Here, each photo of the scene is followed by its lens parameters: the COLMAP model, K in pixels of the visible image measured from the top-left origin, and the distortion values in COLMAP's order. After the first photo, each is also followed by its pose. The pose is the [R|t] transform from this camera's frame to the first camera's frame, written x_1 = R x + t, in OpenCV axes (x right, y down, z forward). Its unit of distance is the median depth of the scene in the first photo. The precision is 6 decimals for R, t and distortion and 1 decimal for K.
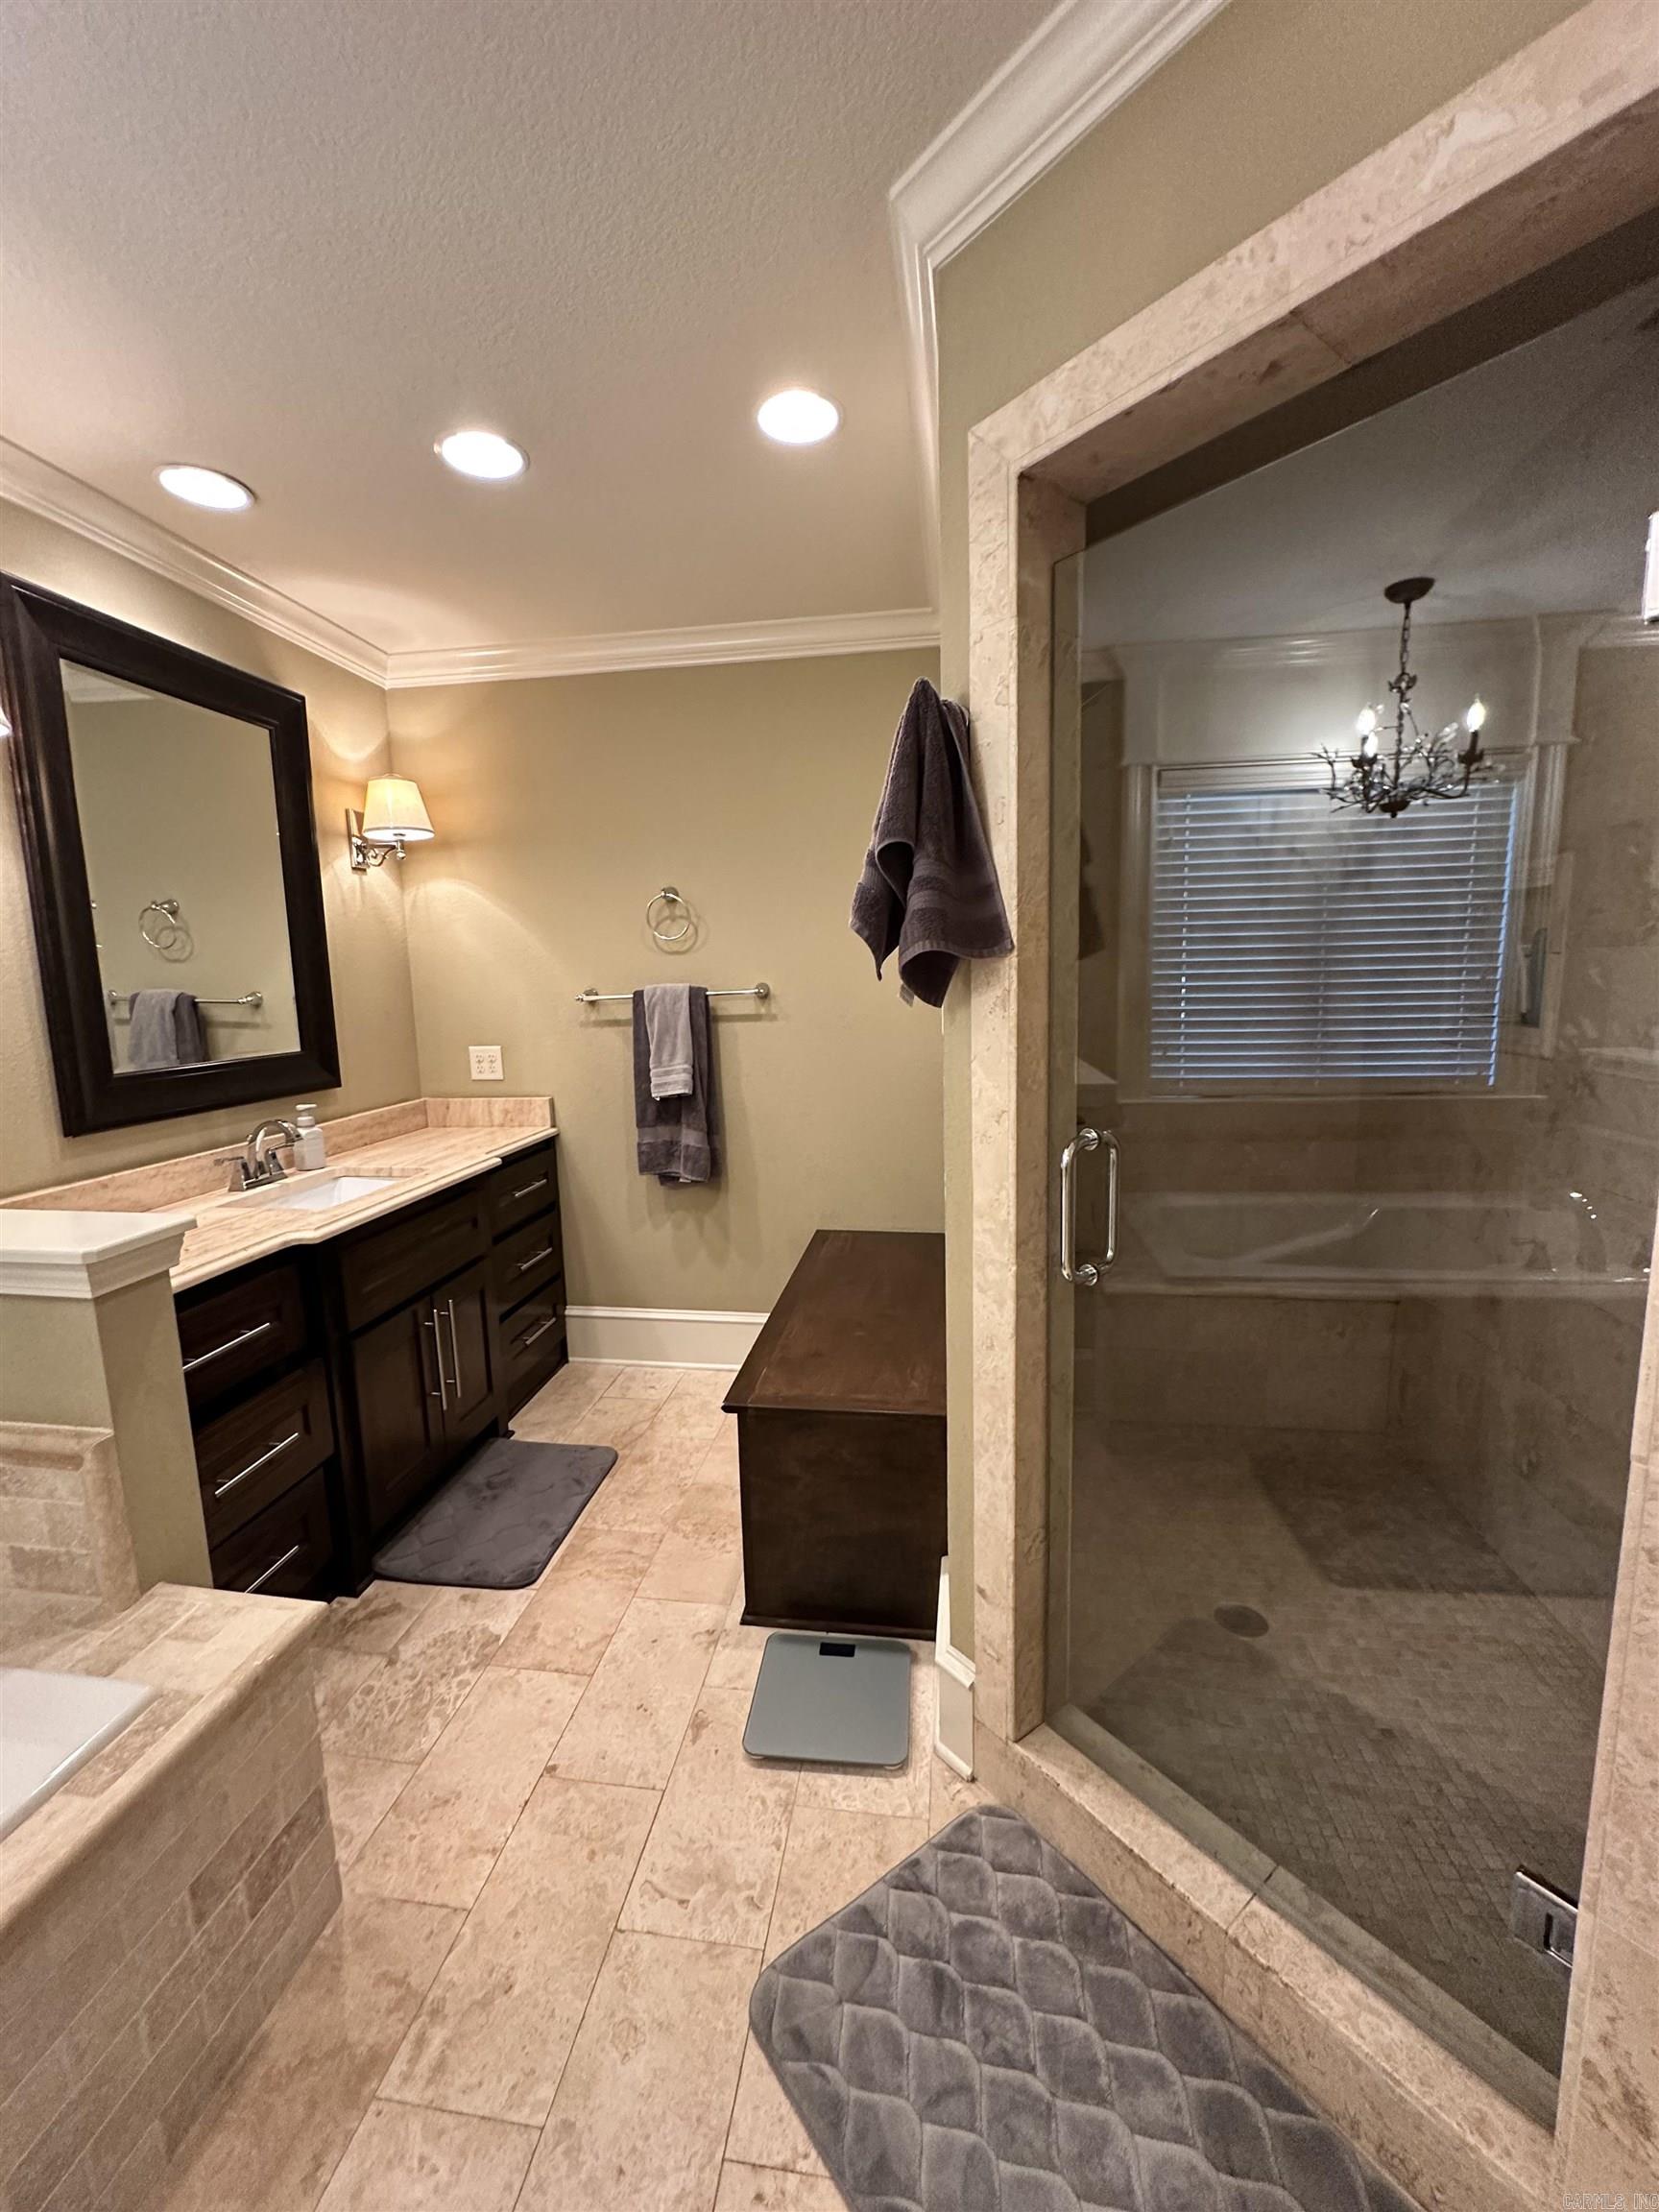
lens RADIAL K [[883.1, 0, 831.2], [0, 883.1, 1108.4], [0, 0, 1]] dist [-0.003072, 0.000229]
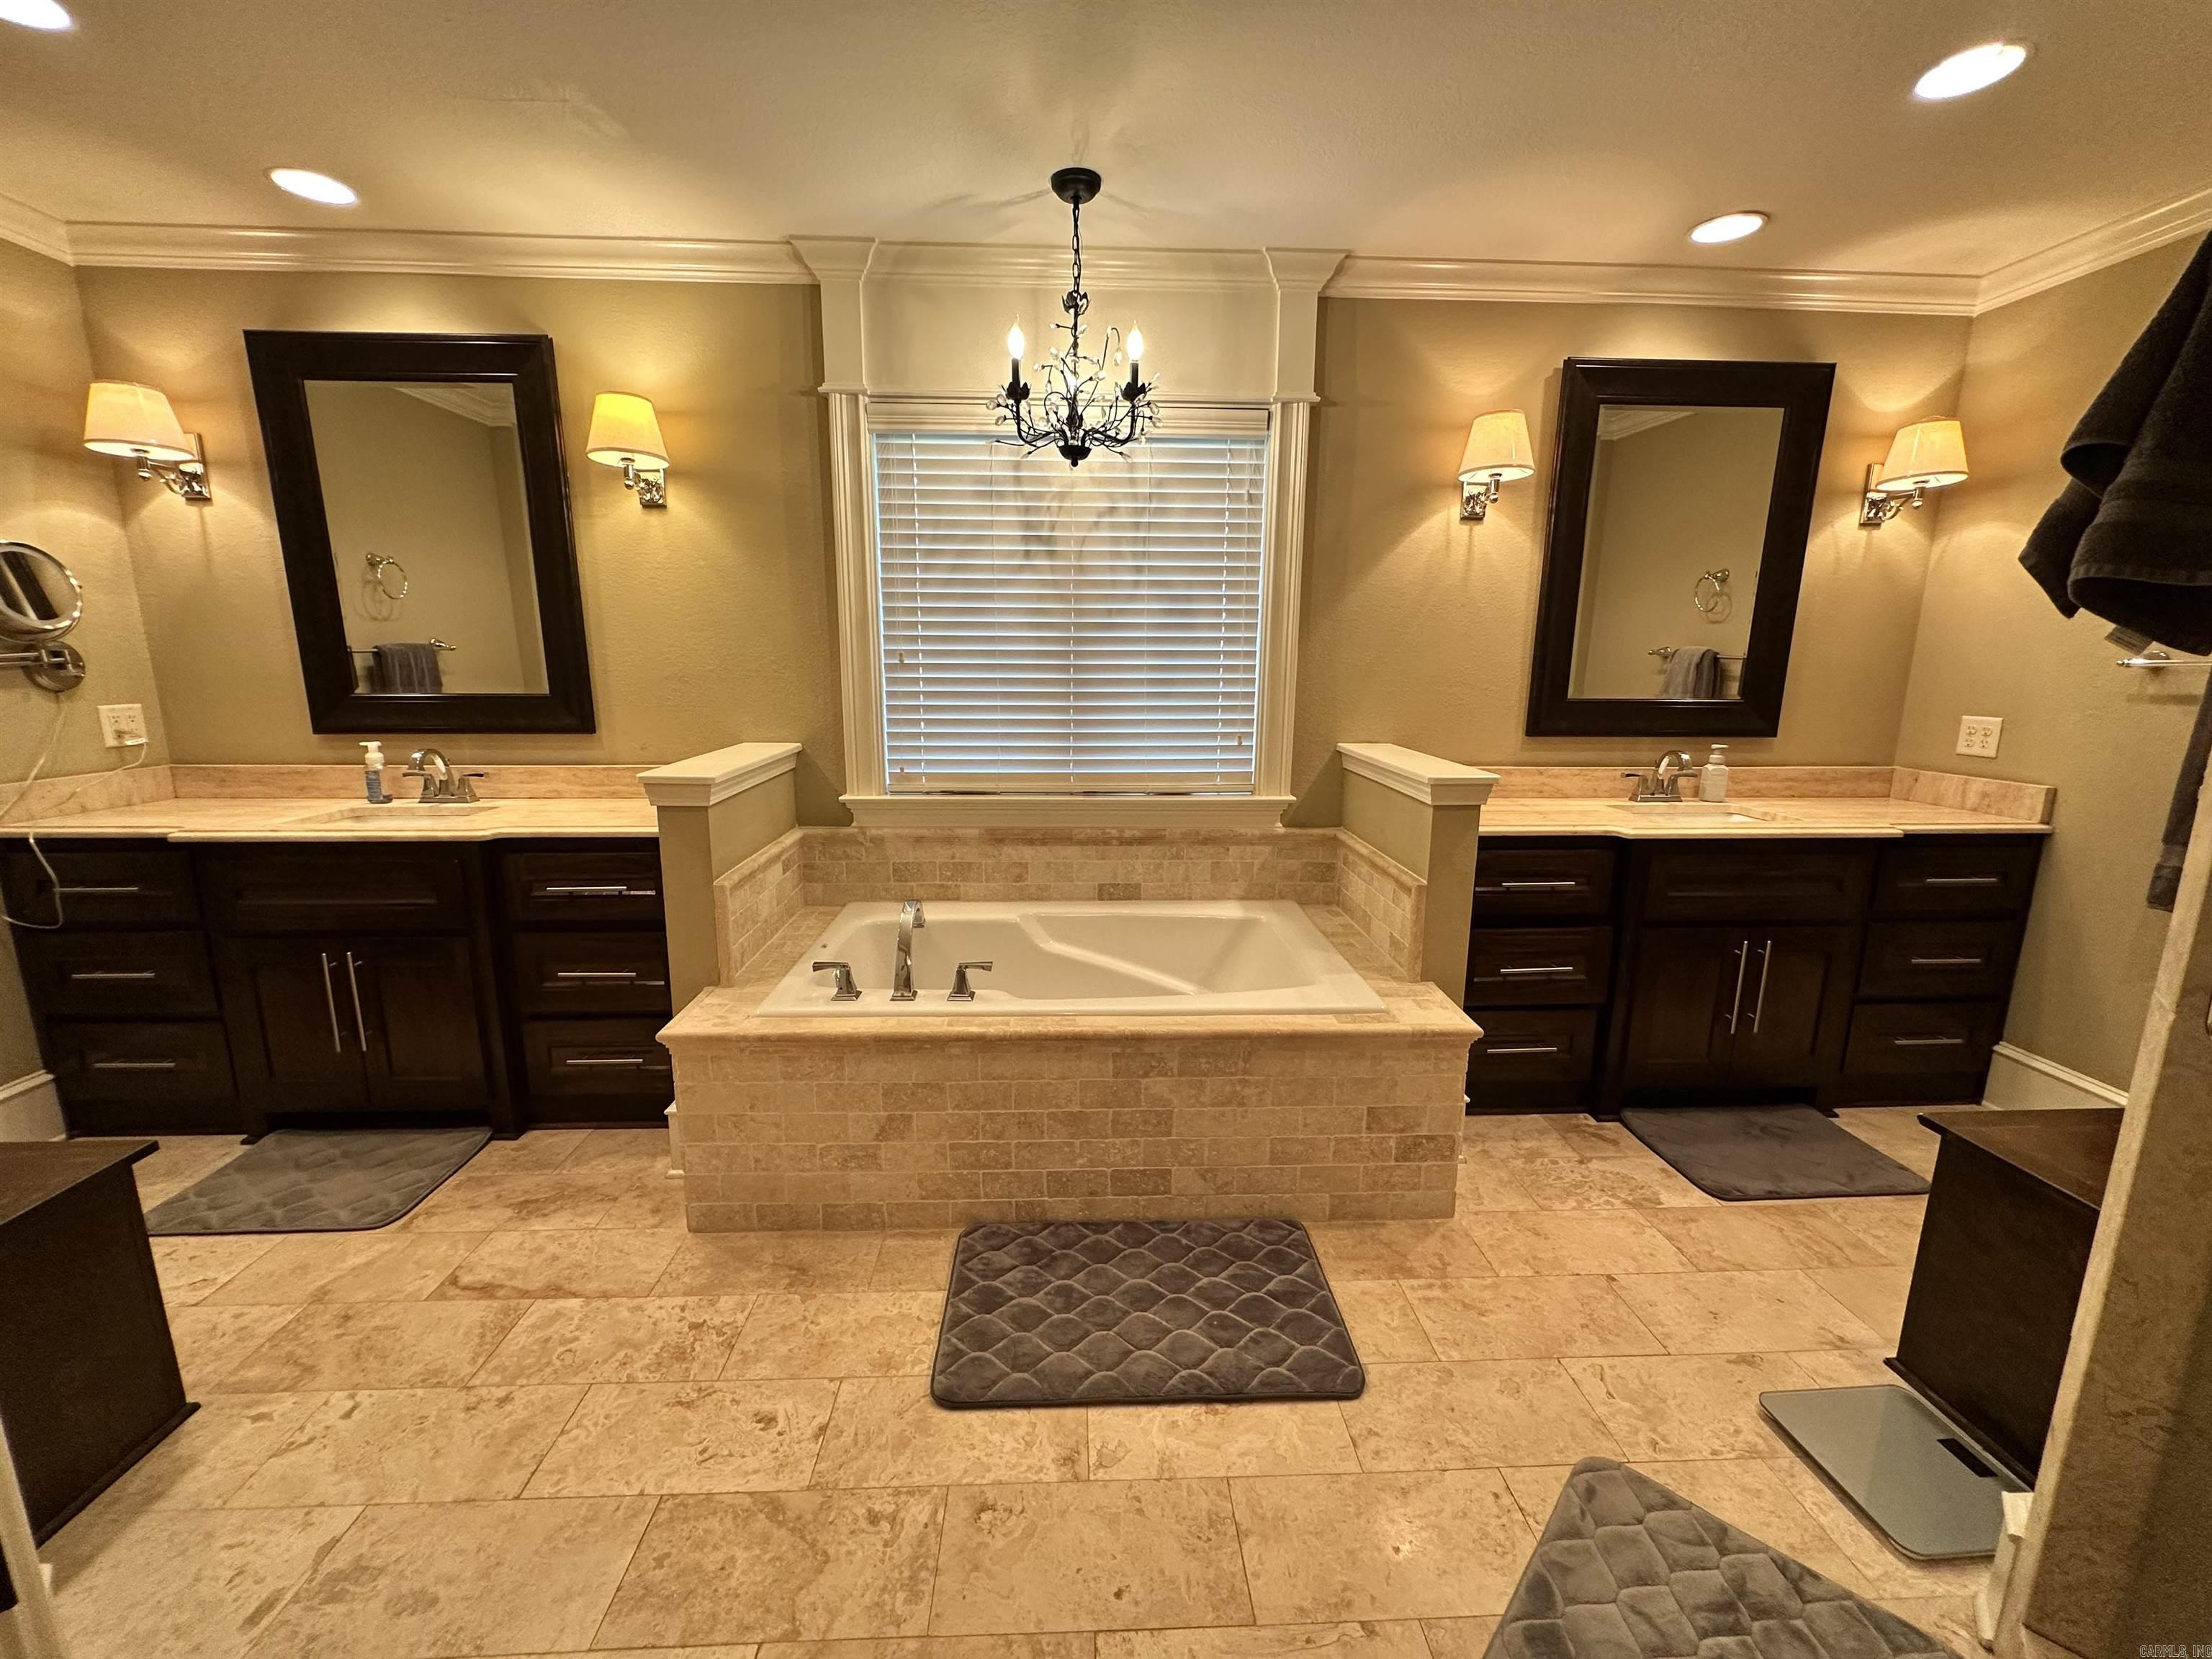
lens RADIAL K [[883.1, 0, 1100.5], [0, 883.1, 842.6], [0, 0, 1]] dist [-0.003072, 0.000229]
pose [[0.181970, 0.223150, -0.957649, 0.403710], [-0.158061, 0.967882, 0.195501, 0.023006], [0.970517, 0.115792, 0.211397, -0.014765]]
